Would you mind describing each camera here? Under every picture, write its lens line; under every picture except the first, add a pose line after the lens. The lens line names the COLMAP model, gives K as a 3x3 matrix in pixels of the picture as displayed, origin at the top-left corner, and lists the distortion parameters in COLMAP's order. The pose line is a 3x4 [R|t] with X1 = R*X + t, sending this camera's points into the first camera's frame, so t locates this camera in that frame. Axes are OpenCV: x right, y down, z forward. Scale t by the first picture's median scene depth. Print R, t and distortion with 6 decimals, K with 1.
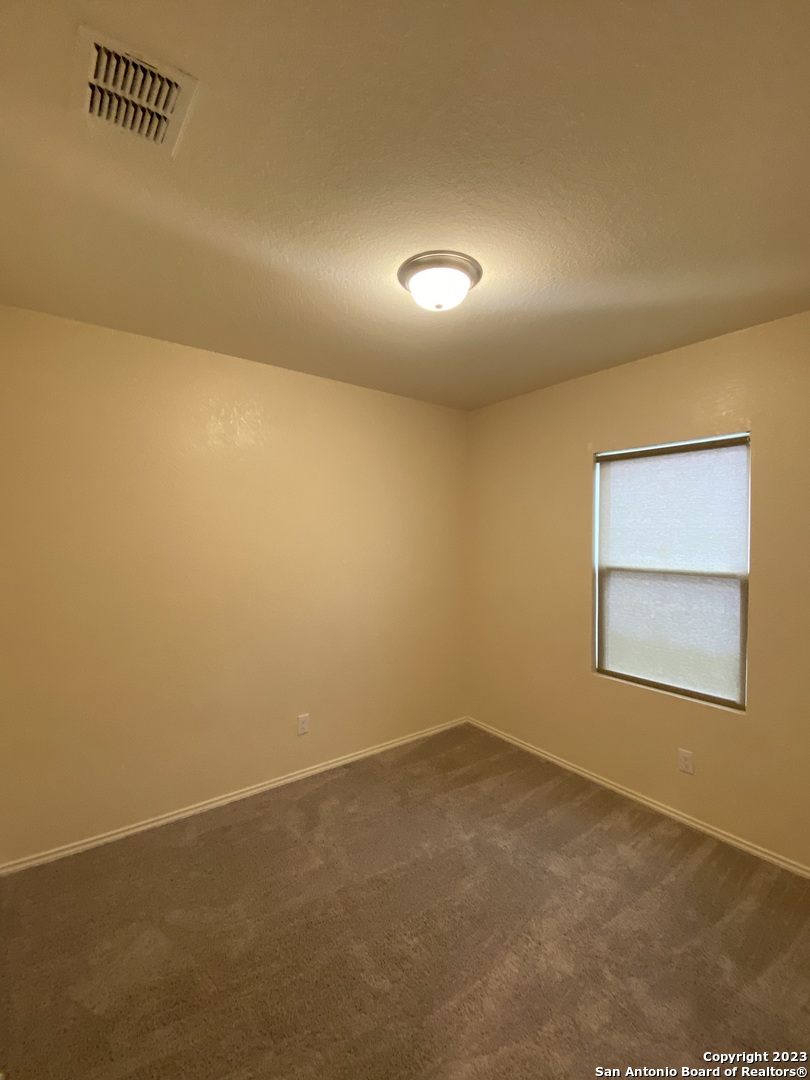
lens RADIAL K [[456.5, 0, 405.0], [0, 456.5, 540.0], [0, 0, 1]] dist [0.048532, -0.038447]
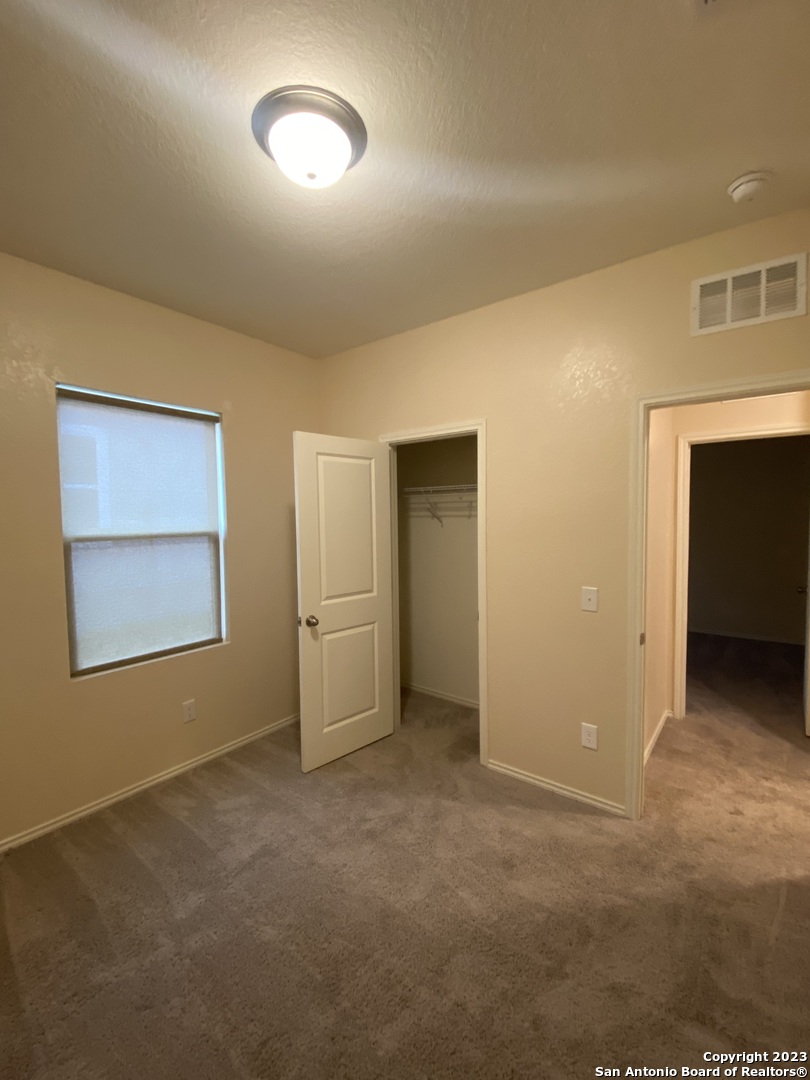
lens RADIAL K [[456.5, 0, 405.0], [0, 456.5, 540.0], [0, 0, 1]] dist [0.048532, -0.038447]
pose [[-0.269484, -0.047595, 0.961828, -0.513157], [0.022940, 0.998177, 0.055821, 0.036001], [-0.962732, 0.037107, -0.267901, 0.763858]]
